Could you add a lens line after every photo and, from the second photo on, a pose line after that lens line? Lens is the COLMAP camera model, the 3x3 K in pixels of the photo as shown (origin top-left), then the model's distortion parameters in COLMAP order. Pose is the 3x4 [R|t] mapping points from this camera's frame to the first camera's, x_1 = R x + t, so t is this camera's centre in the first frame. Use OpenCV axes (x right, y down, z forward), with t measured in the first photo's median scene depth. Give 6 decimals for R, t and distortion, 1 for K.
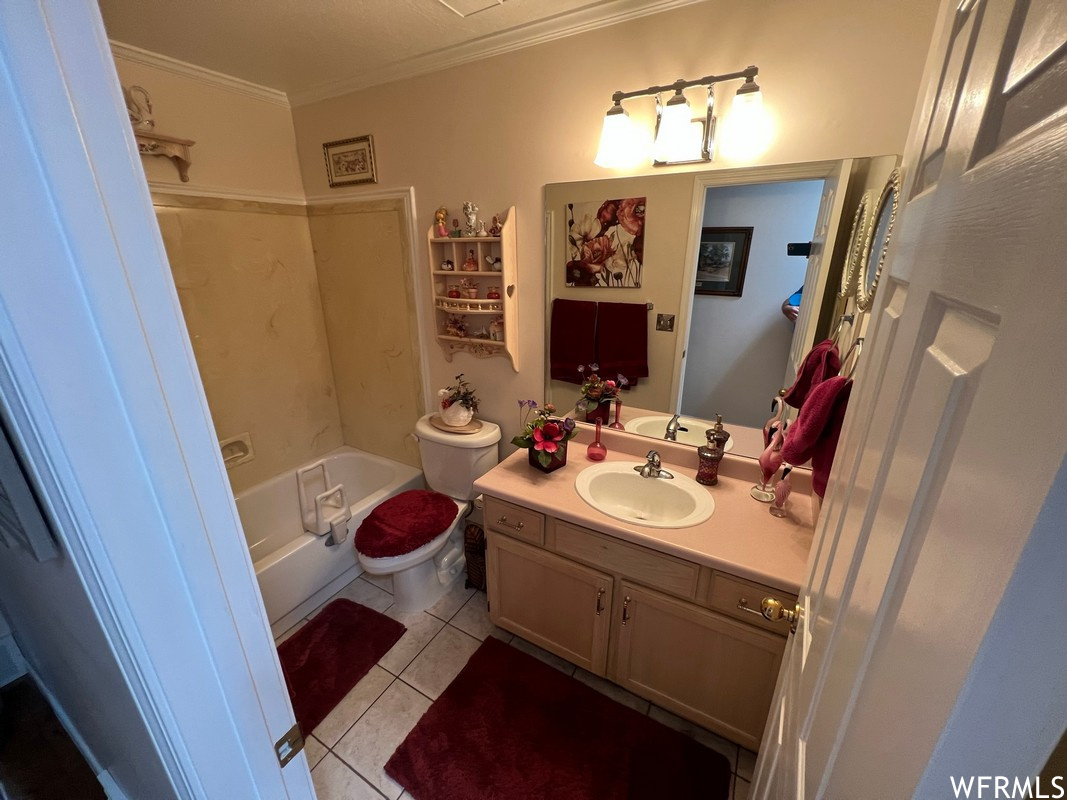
lens RADIAL K [[430.4, 0, 530.0], [0, 430.4, 403.8], [0, 0, 1]] dist [-0.001595, 0.000525]
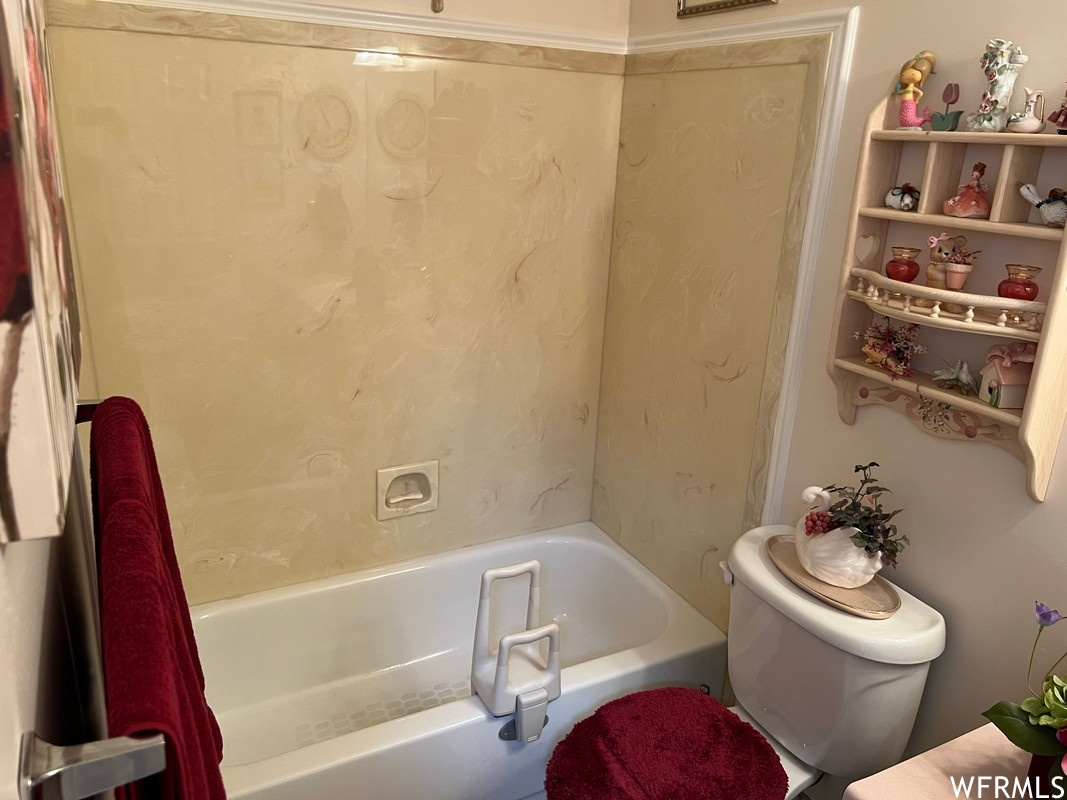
lens RADIAL K [[801.0, 0, 531.0], [0, 801.0, 400.4], [0, 0, 1]] dist [0.036551, -0.041493]
pose [[0.841636, 0.208110, -0.498337, -0.065760], [-0.224234, 0.974130, 0.028101, -0.076615], [0.491293, 0.088093, 0.866528, 0.183864]]
